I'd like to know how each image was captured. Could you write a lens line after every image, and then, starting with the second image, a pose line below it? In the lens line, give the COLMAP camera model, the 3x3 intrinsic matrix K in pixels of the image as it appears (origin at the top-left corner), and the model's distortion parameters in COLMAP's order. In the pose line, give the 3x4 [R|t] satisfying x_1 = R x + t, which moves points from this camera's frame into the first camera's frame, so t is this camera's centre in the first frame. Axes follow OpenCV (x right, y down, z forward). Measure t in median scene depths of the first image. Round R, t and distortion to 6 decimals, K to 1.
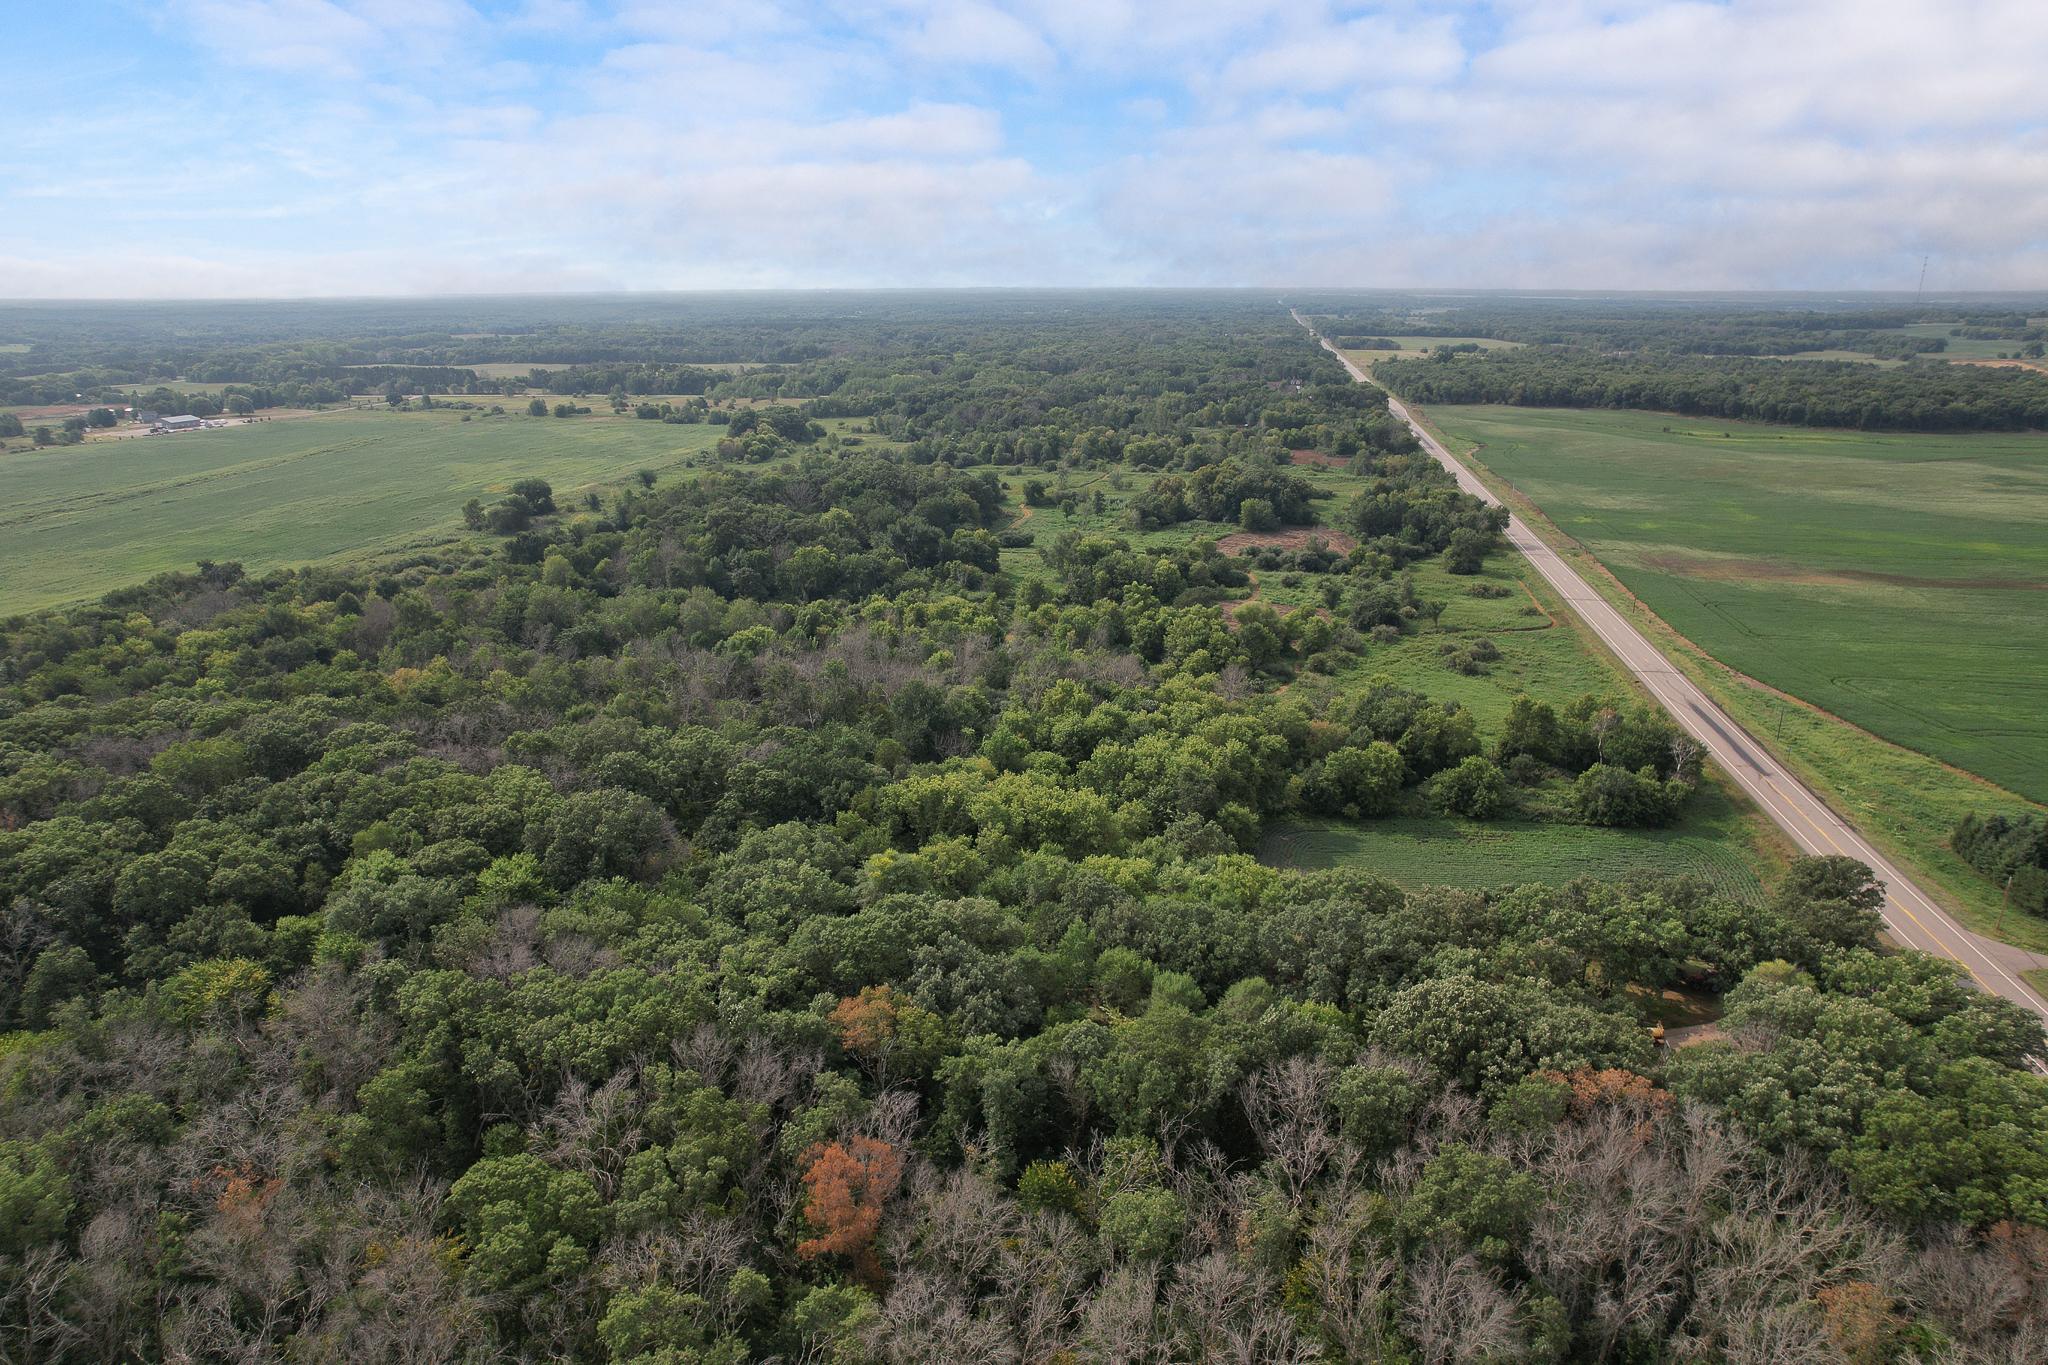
lens RADIAL K [[1362.0, 0, 1024.0], [0, 1362.0, 682.5], [0, 0, 1]] dist [-0.079953, 0.081701]
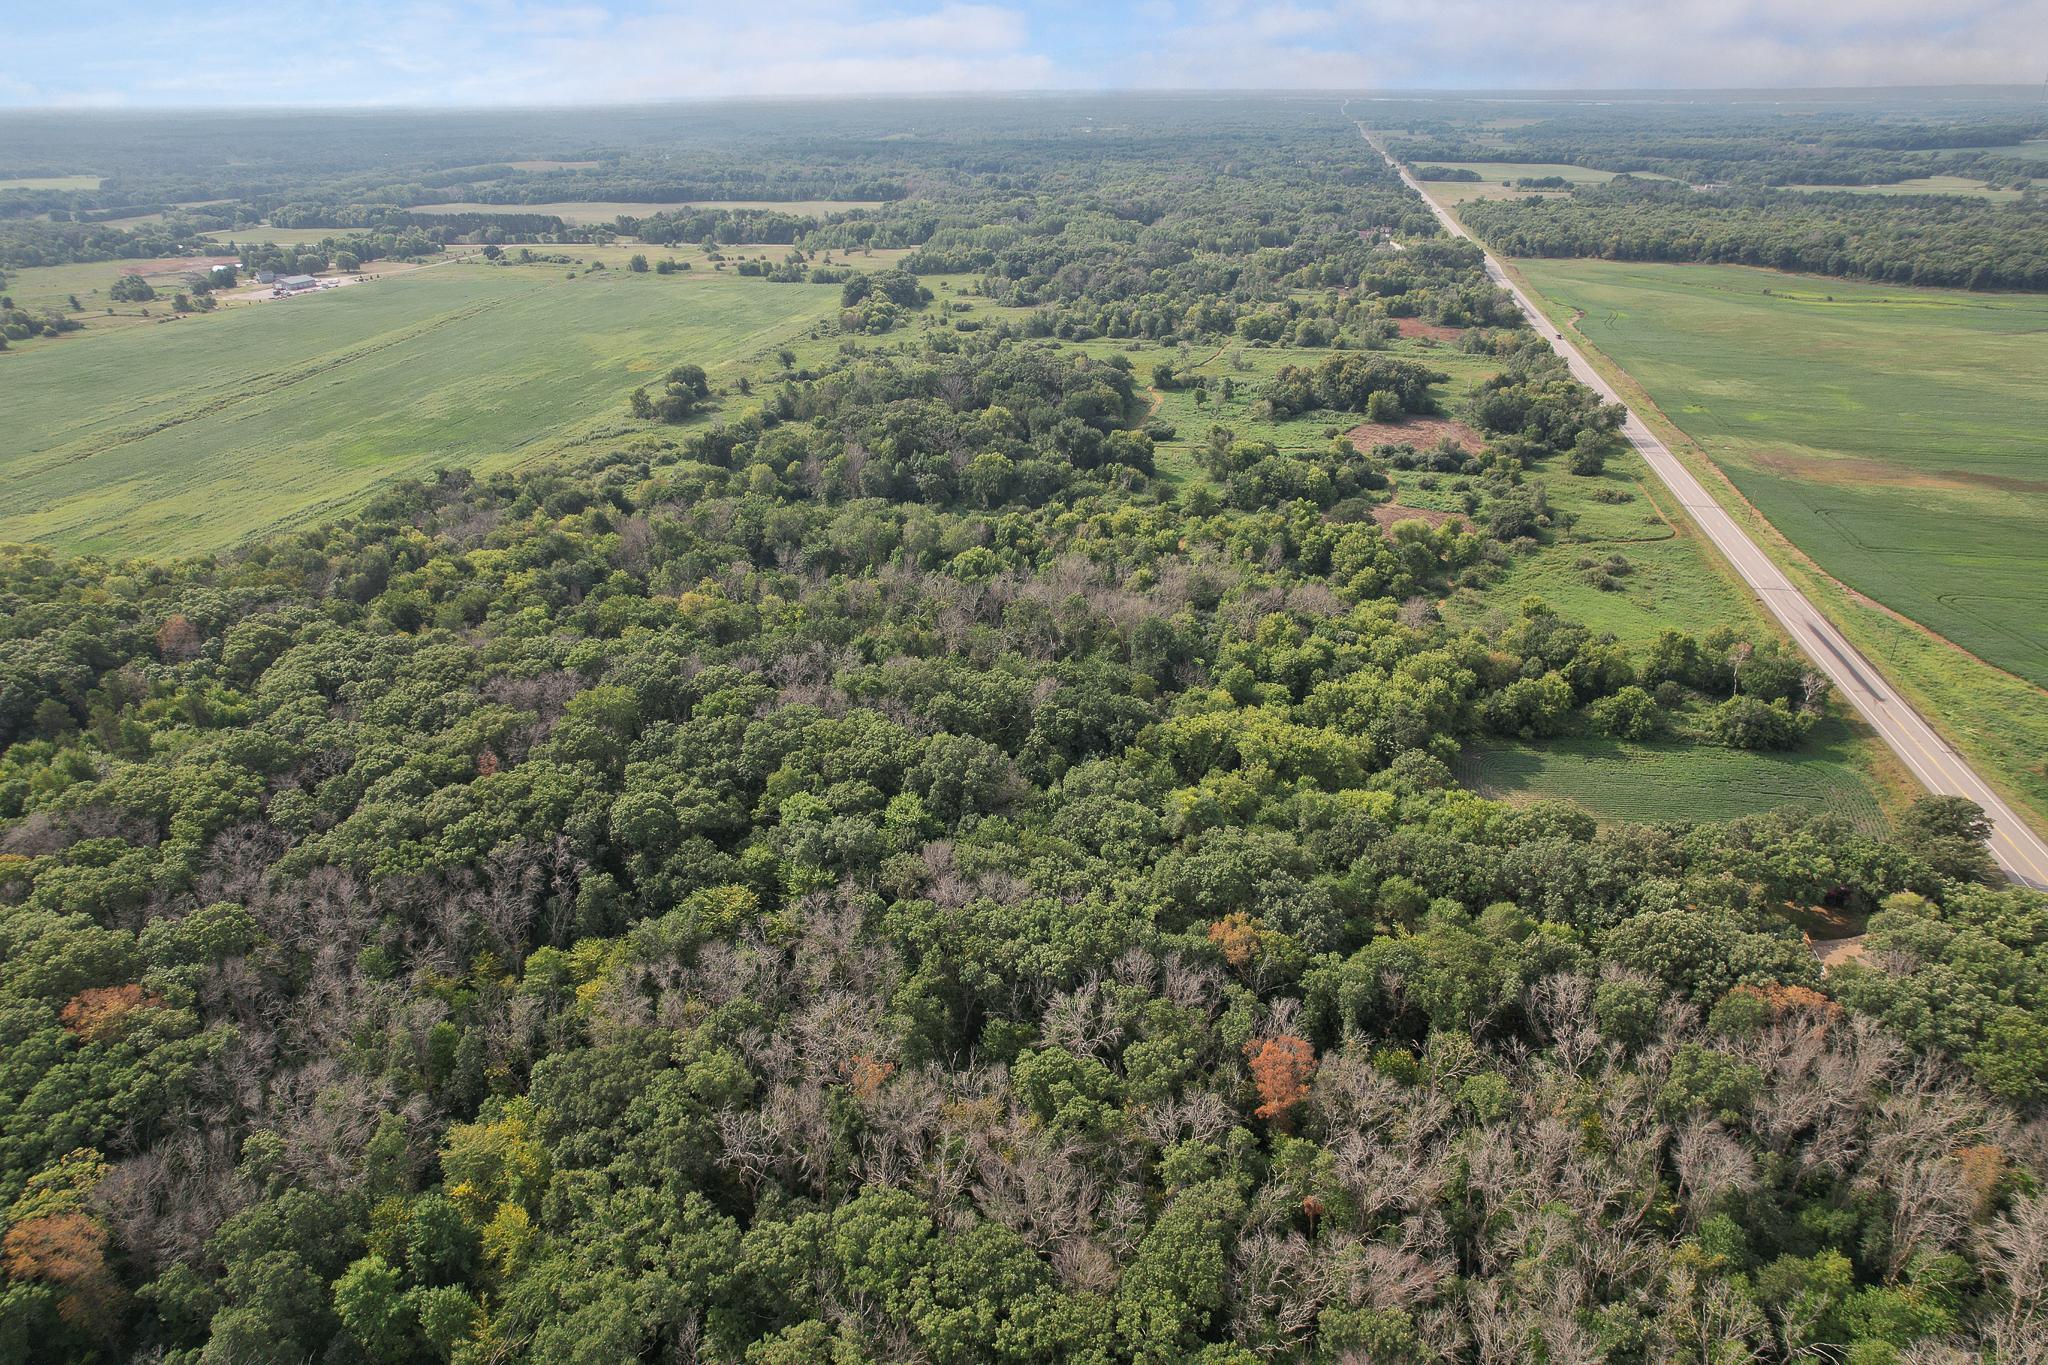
lens RADIAL K [[1362.0, 0, 1024.0], [0, 1362.0, 682.5], [0, 0, 1]] dist [-0.079953, 0.081701]
pose [[0.999470, 0.005223, -0.032133, -0.150699], [-0.000993, 0.991478, 0.130267, -0.096545], [0.032540, -0.130166, 0.990958, -0.168295]]
